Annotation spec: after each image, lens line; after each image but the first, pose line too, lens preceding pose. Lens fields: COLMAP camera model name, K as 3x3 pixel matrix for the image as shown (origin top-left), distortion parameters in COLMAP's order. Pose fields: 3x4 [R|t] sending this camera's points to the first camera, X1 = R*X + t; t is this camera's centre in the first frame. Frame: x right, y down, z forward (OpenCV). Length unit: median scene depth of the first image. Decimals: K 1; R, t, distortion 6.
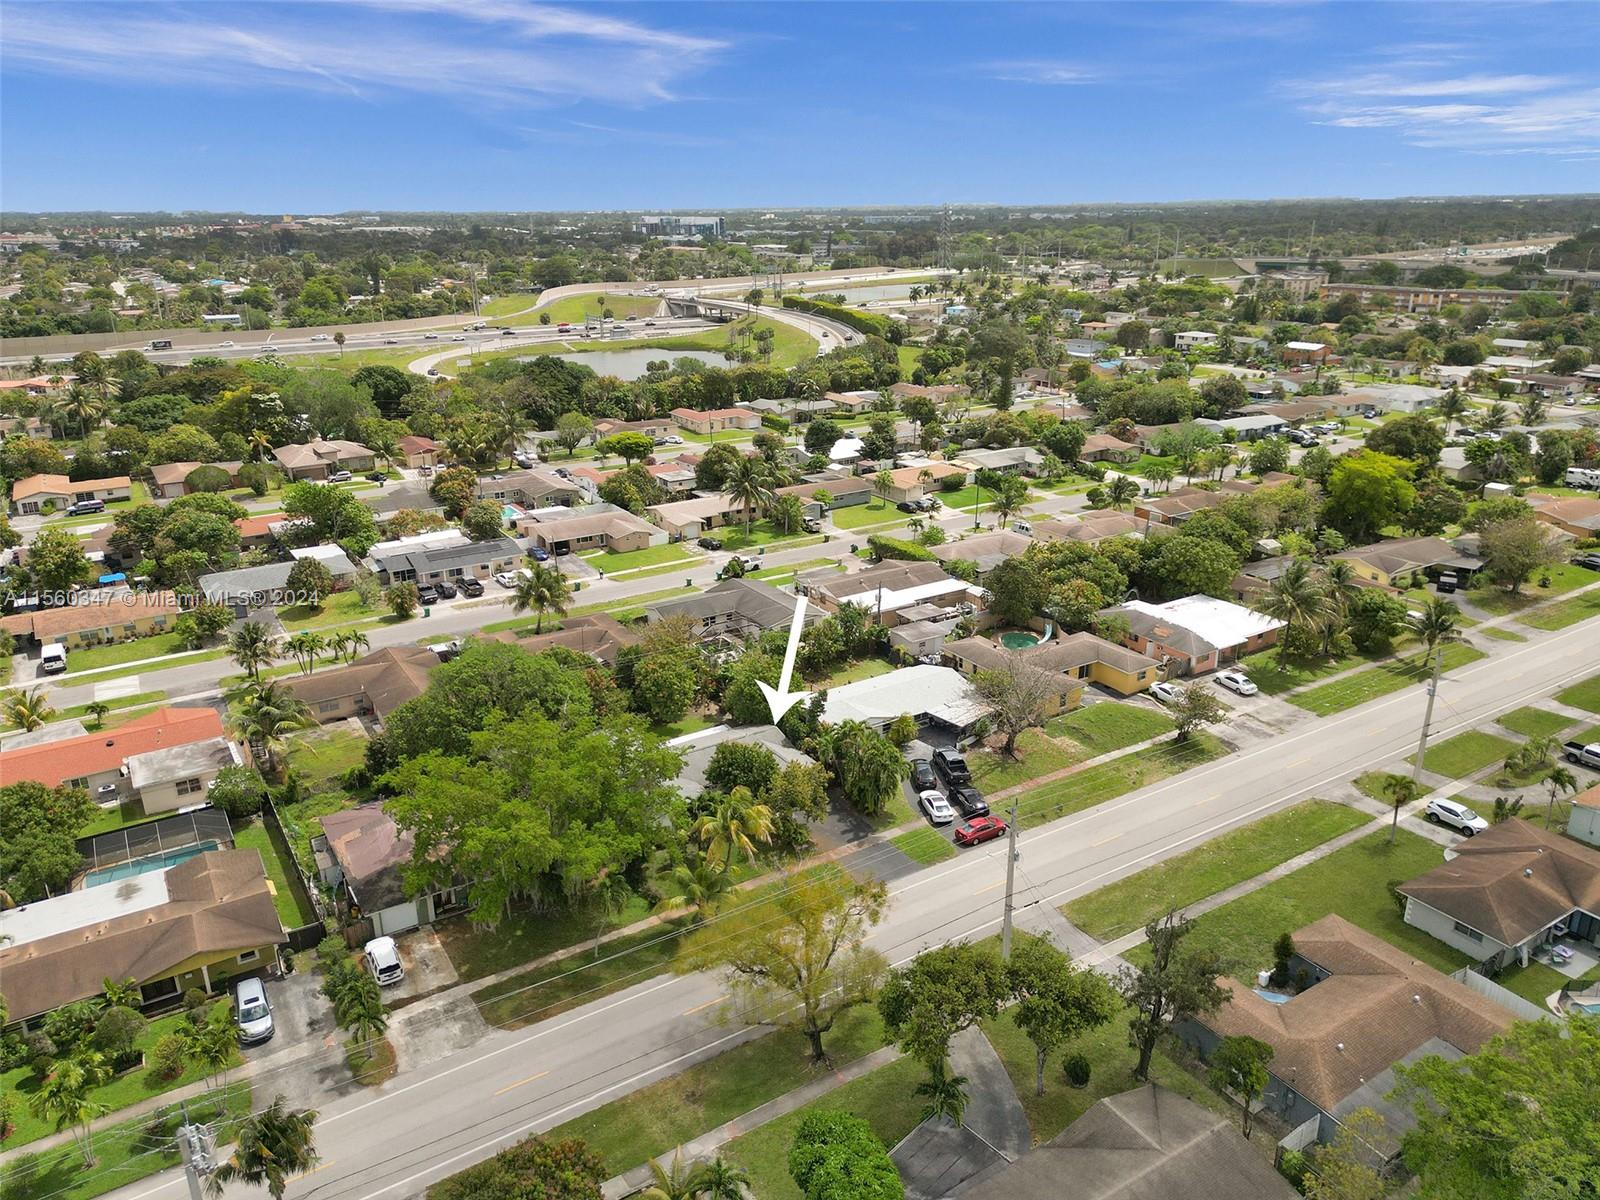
lens RADIAL K [[1122.7, 0, 797.1], [0, 1122.7, 607.7], [0, 0, 1]] dist [0.087484, -0.093070]
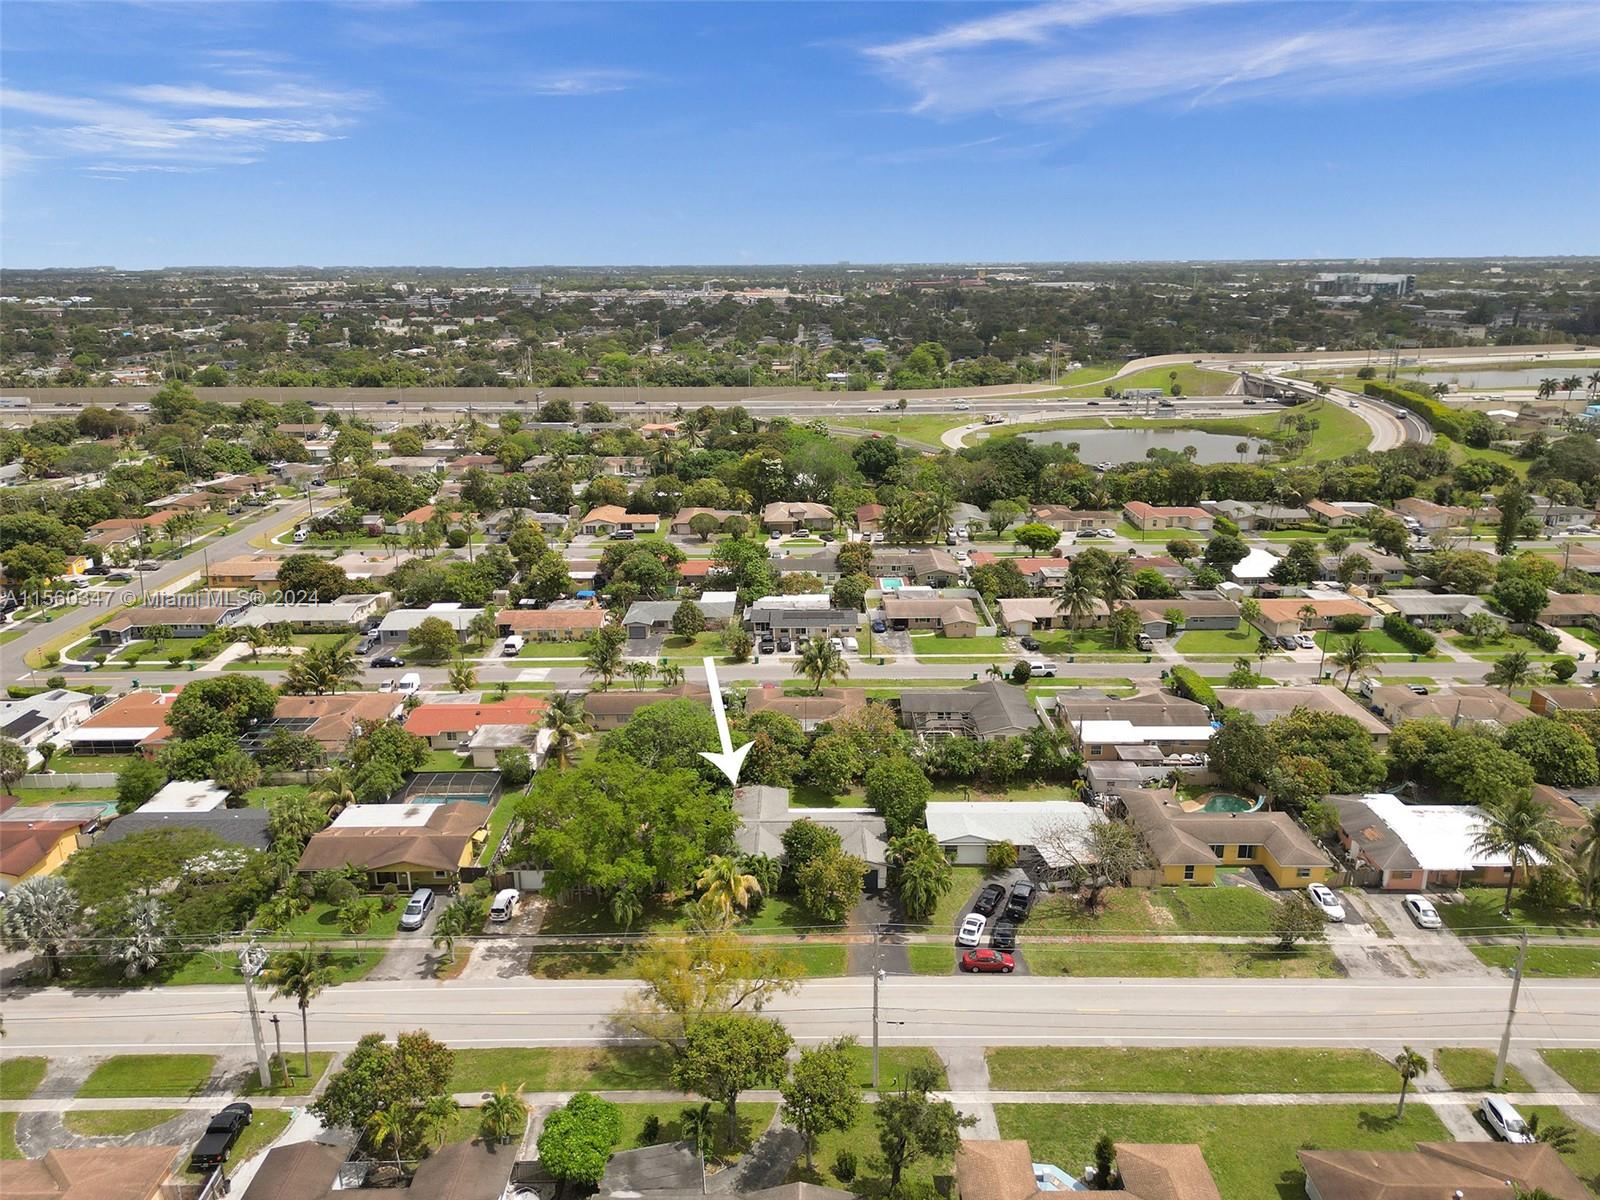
lens RADIAL K [[1122.7, 0, 797.1], [0, 1122.7, 607.7], [0, 0, 1]] dist [0.087484, -0.093070]
pose [[0.843679, 0.161758, -0.511899, 0.304648], [-0.181747, 0.983282, 0.011169, -0.068666], [0.505148, 0.083614, 0.858973, -0.032349]]
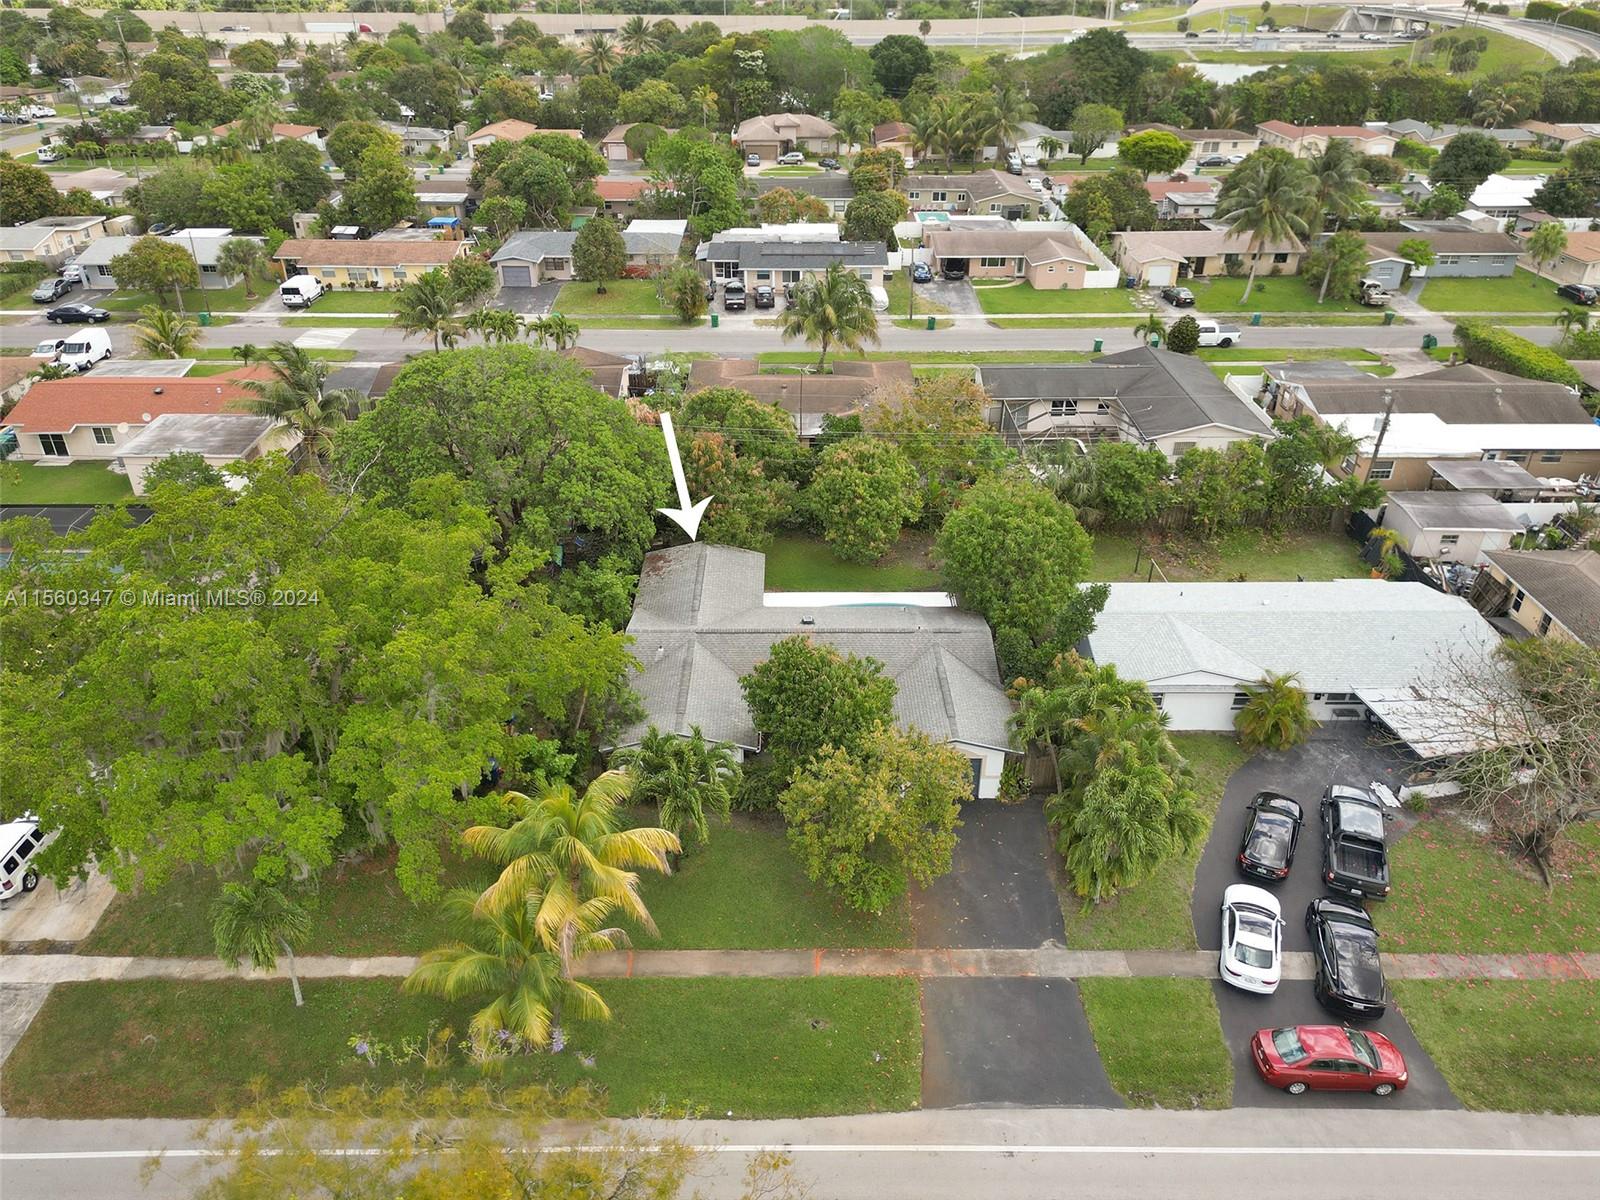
lens RADIAL K [[1128.6, 0, 795.8], [0, 1128.6, 601.5], [0, 0, 1]] dist [0.056318, -0.045125]
pose [[0.847120, 0.278269, -0.452719, 0.085225], [-0.189088, 0.954019, 0.232580, -0.002250], [0.496622, -0.111419, 0.860786, 0.358717]]
